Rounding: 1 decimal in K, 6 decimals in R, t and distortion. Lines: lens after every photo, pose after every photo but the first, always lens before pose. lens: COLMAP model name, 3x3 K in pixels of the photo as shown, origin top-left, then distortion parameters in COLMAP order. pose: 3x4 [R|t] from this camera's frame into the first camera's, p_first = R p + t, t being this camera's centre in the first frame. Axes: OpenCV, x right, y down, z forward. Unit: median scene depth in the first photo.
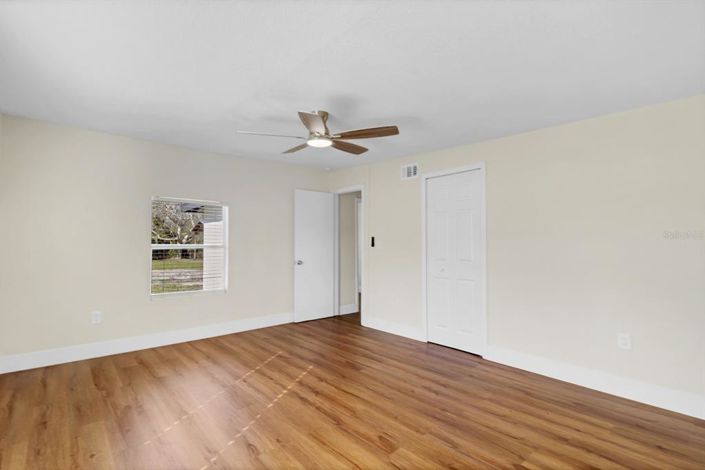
lens RADIAL K [[330.1, 0, 352.5], [0, 330.1, 235.0], [0, 0, 1]] dist [0.000773, 0.000198]
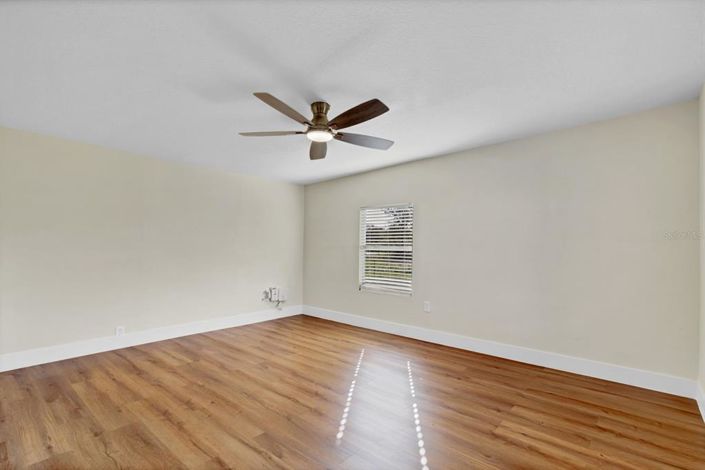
lens RADIAL K [[330.1, 0, 352.5], [0, 330.1, 235.0], [0, 0, 1]] dist [0.000773, 0.000198]
pose [[-0.989657, -0.017767, -0.142349, -0.064941], [-0.009445, 0.998218, -0.058925, 0.061211], [0.143143, -0.056971, -0.988061, 2.056916]]
